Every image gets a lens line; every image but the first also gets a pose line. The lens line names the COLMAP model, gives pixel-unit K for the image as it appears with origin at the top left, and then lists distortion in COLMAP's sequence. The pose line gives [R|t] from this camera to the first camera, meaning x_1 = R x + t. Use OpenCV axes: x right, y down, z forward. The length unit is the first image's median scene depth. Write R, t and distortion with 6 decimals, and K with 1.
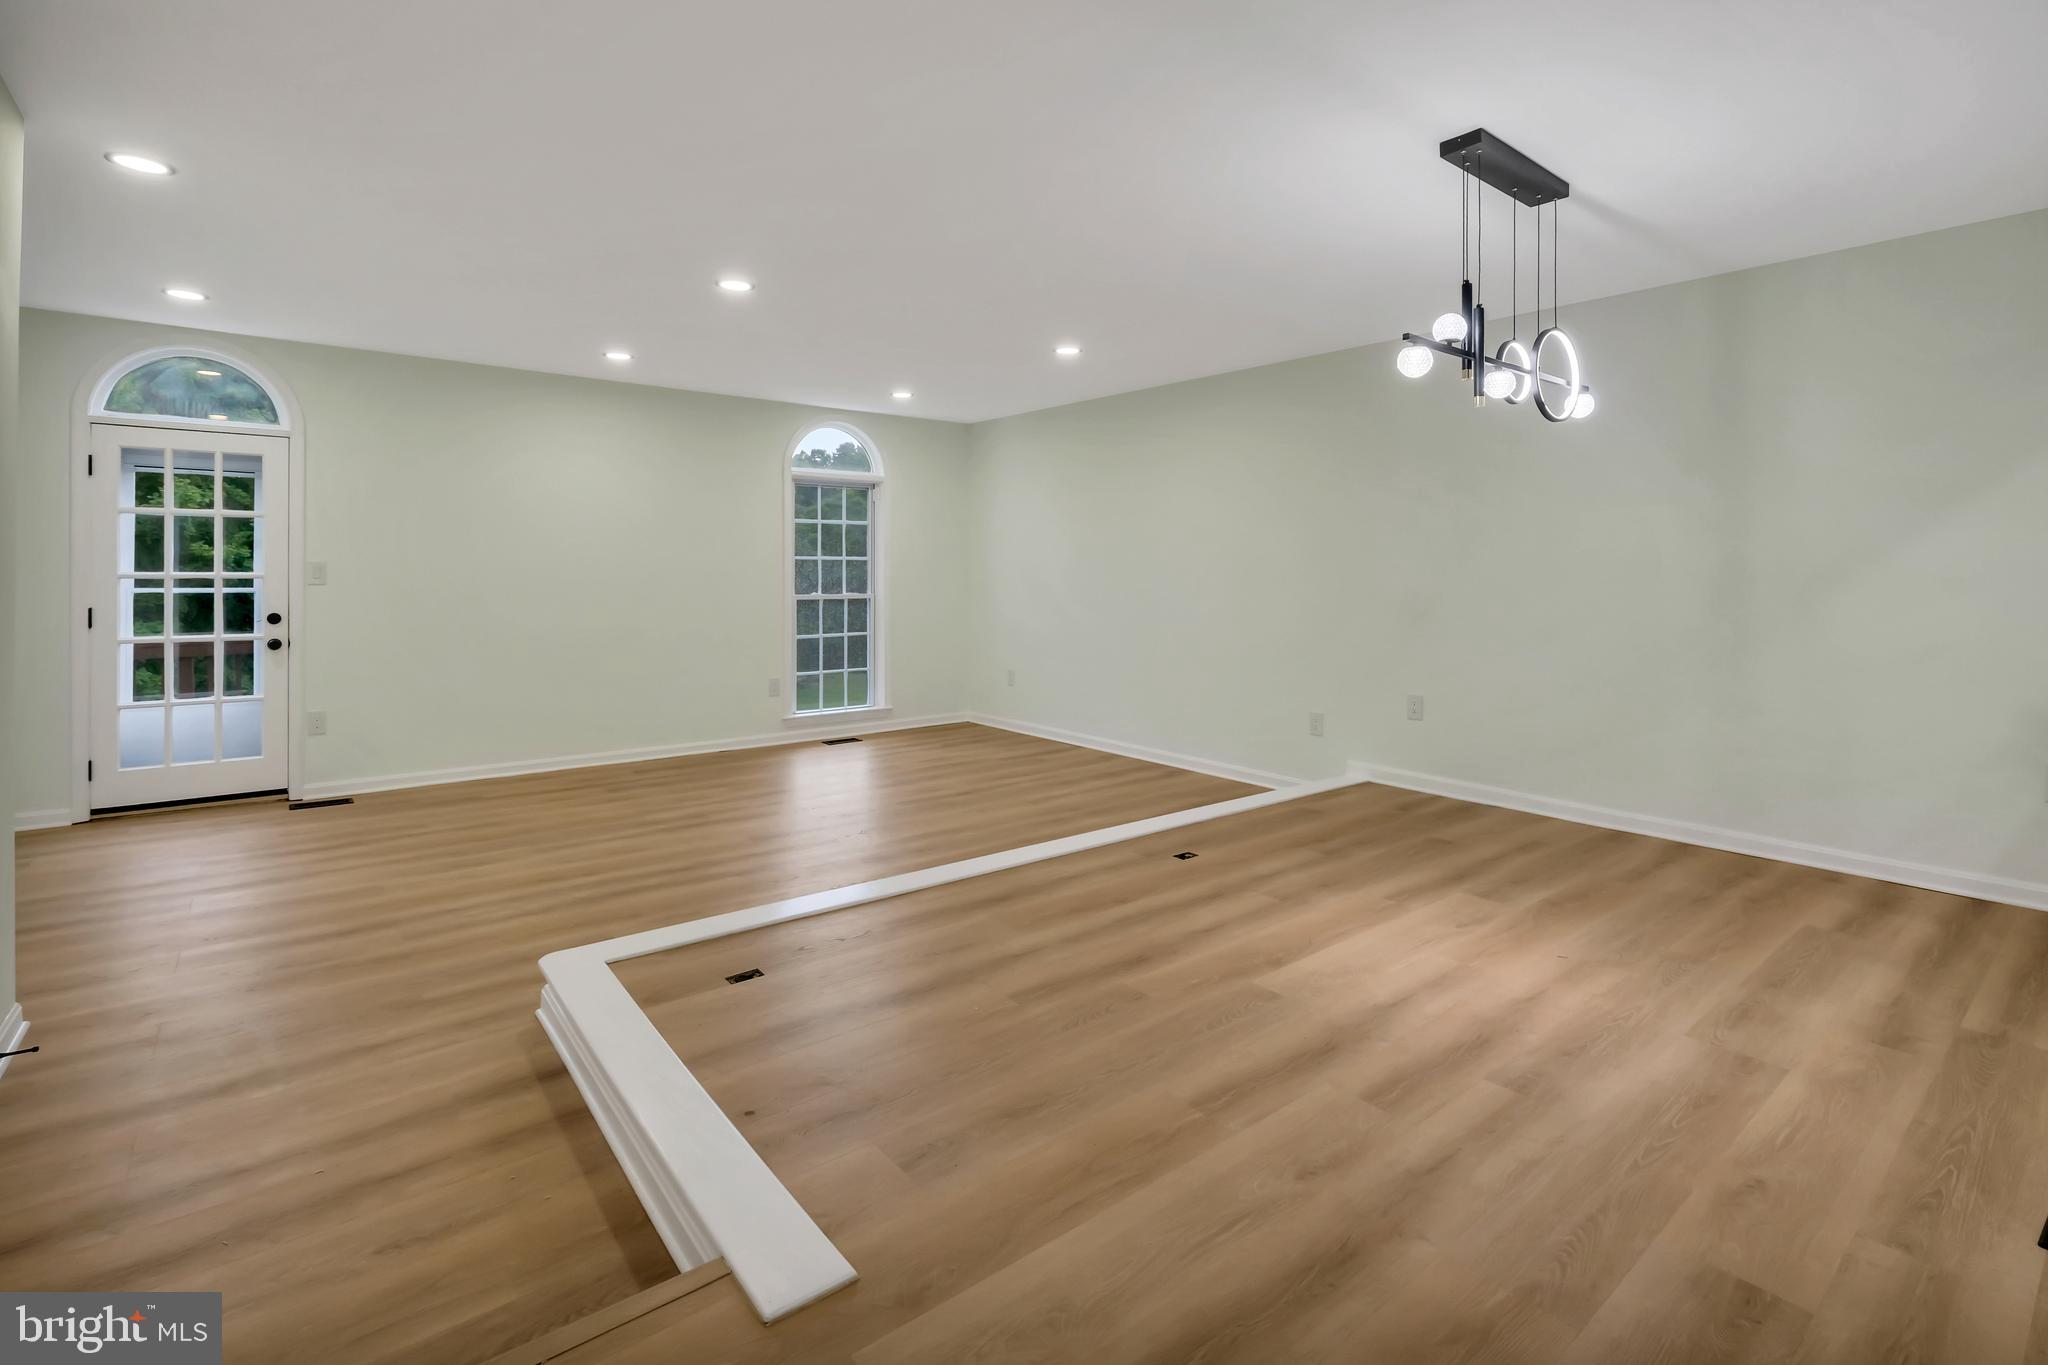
lens RADIAL K [[945.5, 0, 1016.4], [0, 945.5, 578.9], [0, 0, 1]] dist [-0.002202, -0.000310]
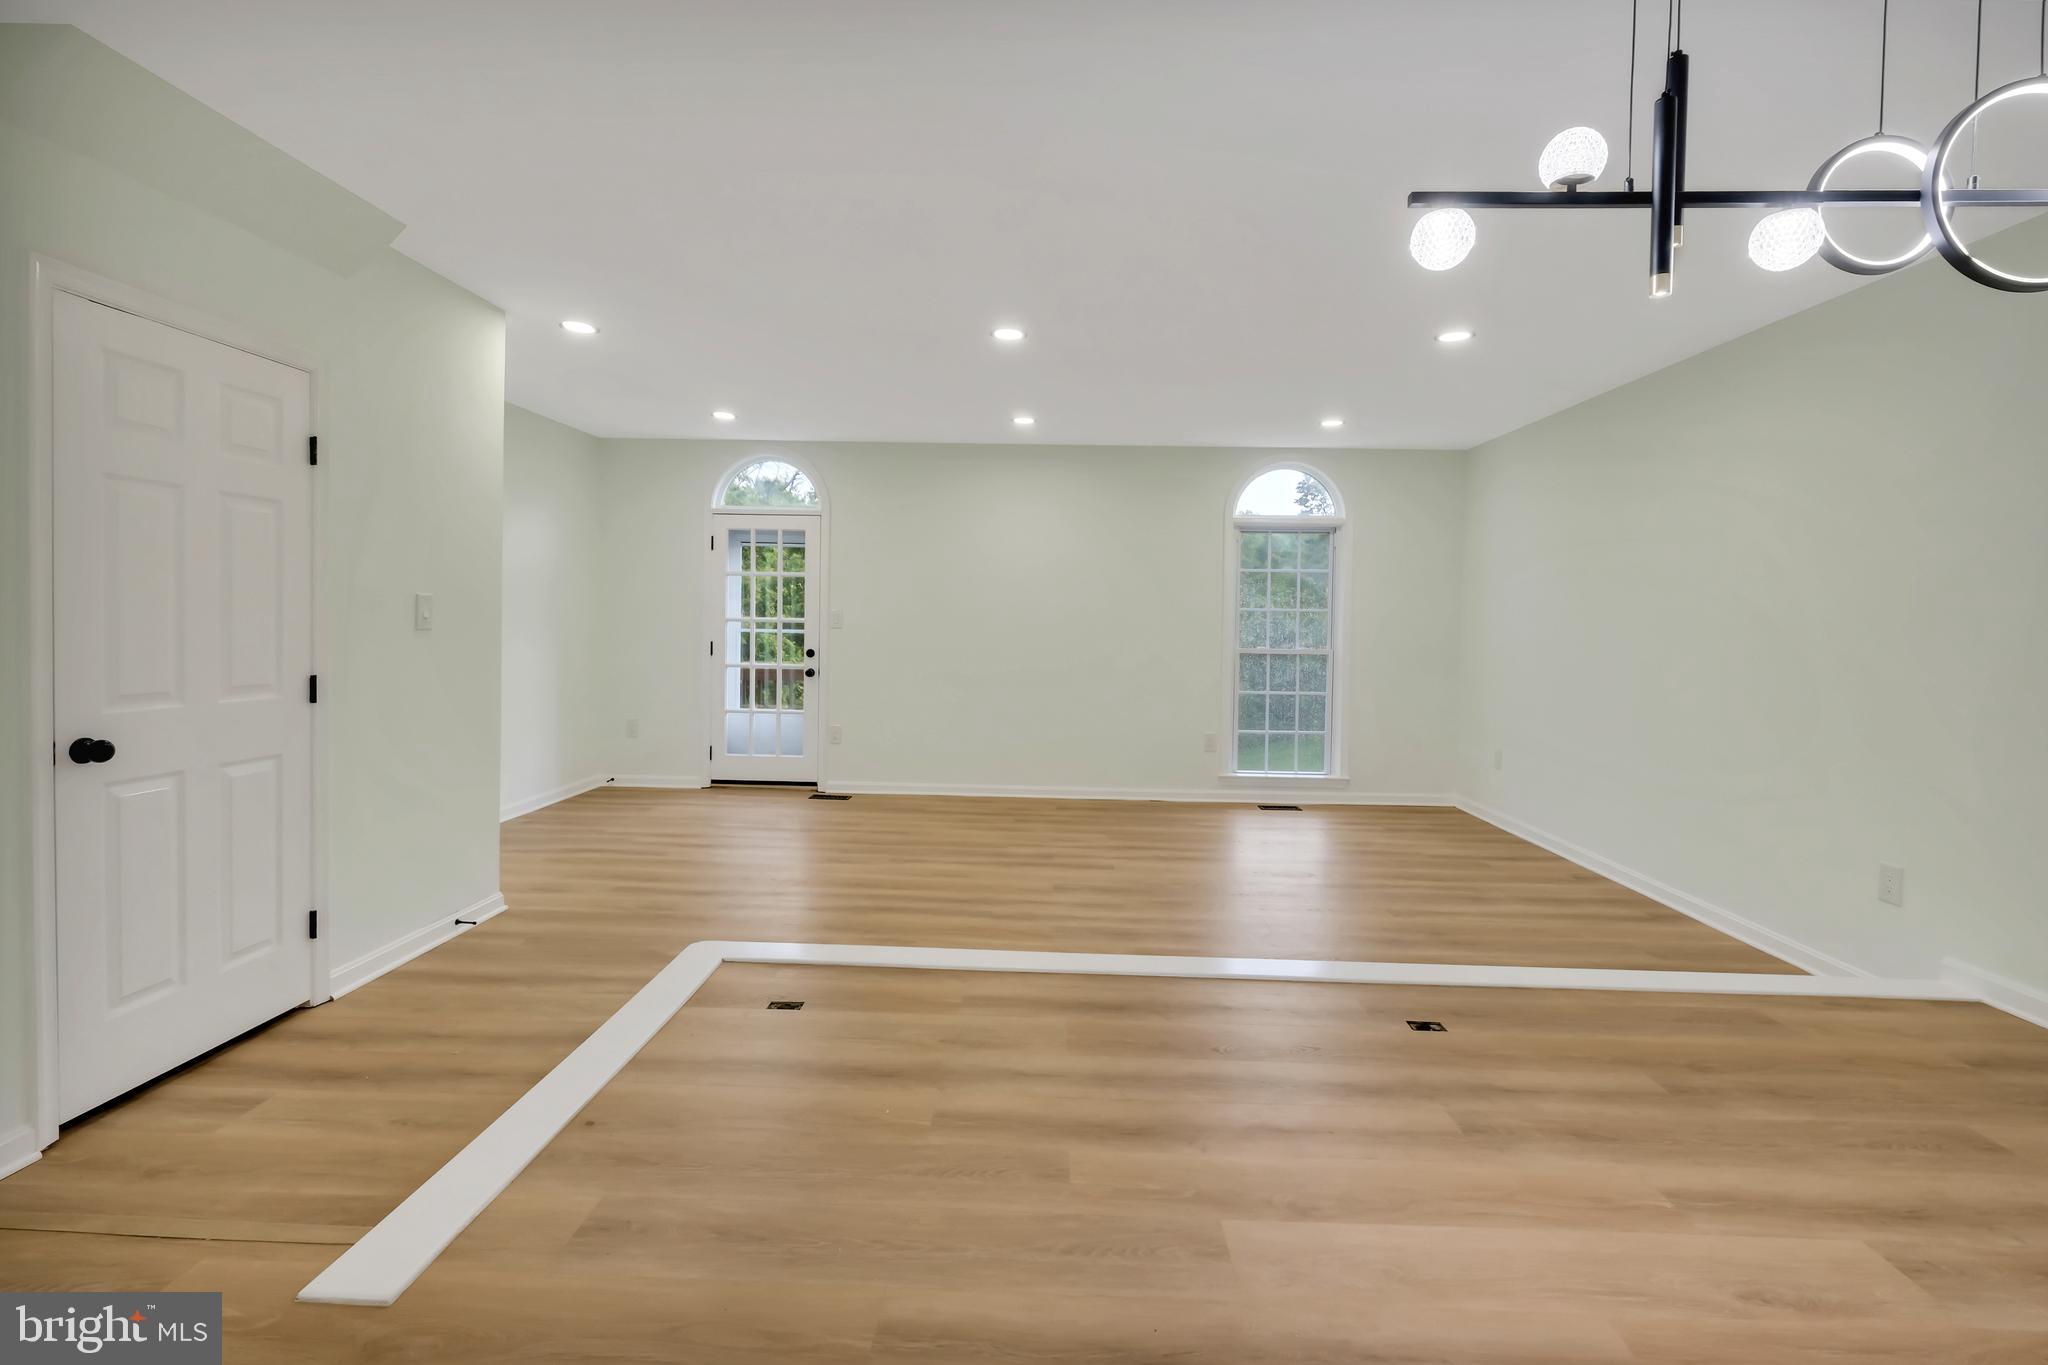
lens RADIAL K [[925.0, 0, 1018.8], [0, 925.0, 649.5], [0, 0, 1]] dist [-0.004120, -0.000237]
pose [[0.760765, 0.029529, -0.648355, 0.277196], [-0.019084, 0.999550, 0.023132, 0.001136], [0.648747, -0.005225, 0.760986, 0.199634]]
